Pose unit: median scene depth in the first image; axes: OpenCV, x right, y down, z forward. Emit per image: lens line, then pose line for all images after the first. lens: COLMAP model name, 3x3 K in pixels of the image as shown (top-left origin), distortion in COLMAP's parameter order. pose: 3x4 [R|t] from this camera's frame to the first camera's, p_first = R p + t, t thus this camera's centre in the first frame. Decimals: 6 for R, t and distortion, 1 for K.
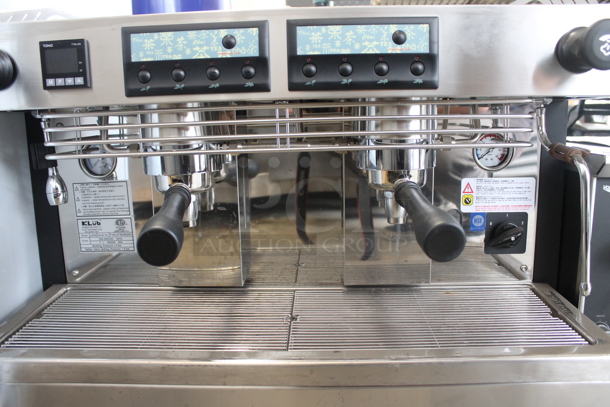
lens RADIAL K [[514.5, 0, 305.0], [0, 514.5, 203.5], [0, 0, 1]] dist [-0.171142, 0.144180]
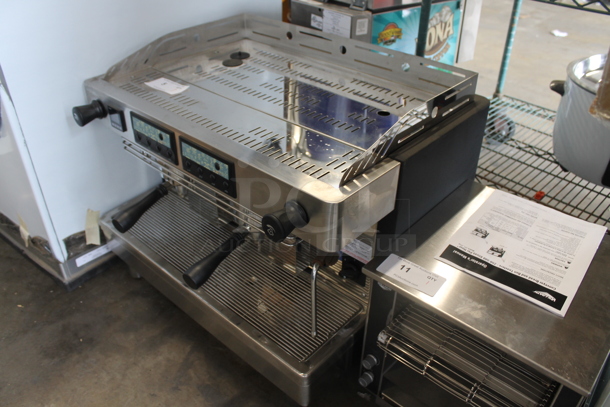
lens RADIAL K [[514.5, 0, 305.0], [0, 514.5, 203.5], [0, 0, 1]] dist [-0.171142, 0.144180]
pose [[0.762015, 0.383511, -0.521778, 1.310445], [-0.136197, 0.882656, 0.449854, -0.990944], [0.633075, -0.271731, 0.724830, -0.118378]]
